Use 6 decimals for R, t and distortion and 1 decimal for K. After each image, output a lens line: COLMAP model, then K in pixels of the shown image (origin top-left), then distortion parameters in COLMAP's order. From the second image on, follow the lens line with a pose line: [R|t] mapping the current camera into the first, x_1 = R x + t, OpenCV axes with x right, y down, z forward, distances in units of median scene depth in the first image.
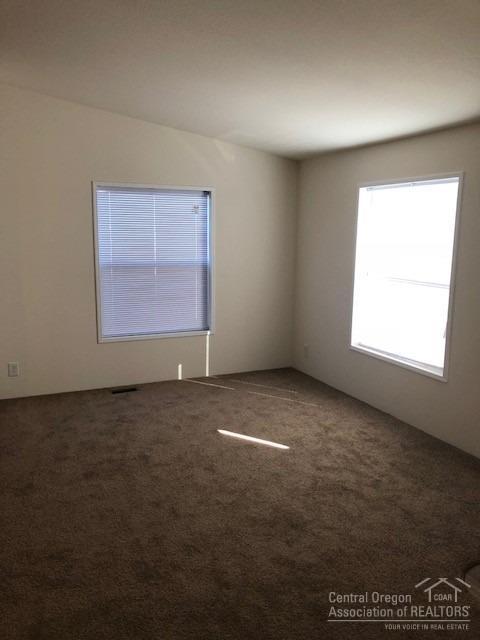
lens RADIAL K [[514.8, 0, 240.0], [0, 514.8, 320.0], [0, 0, 1]] dist [0.003250, -0.000635]
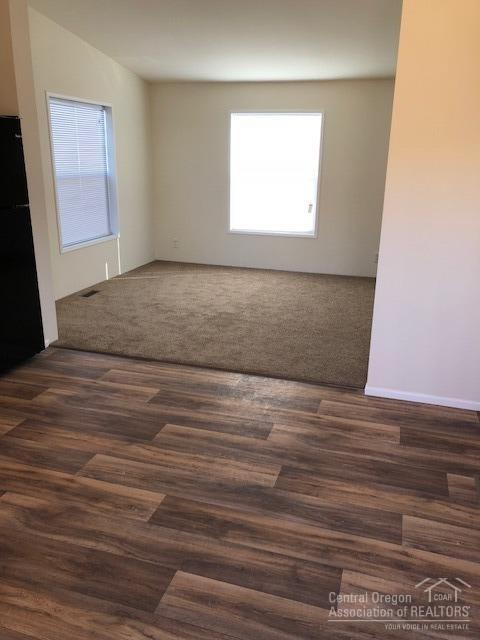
lens RADIAL K [[525.5, 0, 240.0], [0, 525.5, 320.0], [0, 0, 1]] dist [0.000218, -0.004304]
pose [[0.657703, -0.225608, 0.718699, -0.874138], [0.116421, 0.973076, 0.198919, 0.006197], [-0.744226, -0.047158, 0.666261, 0.013035]]
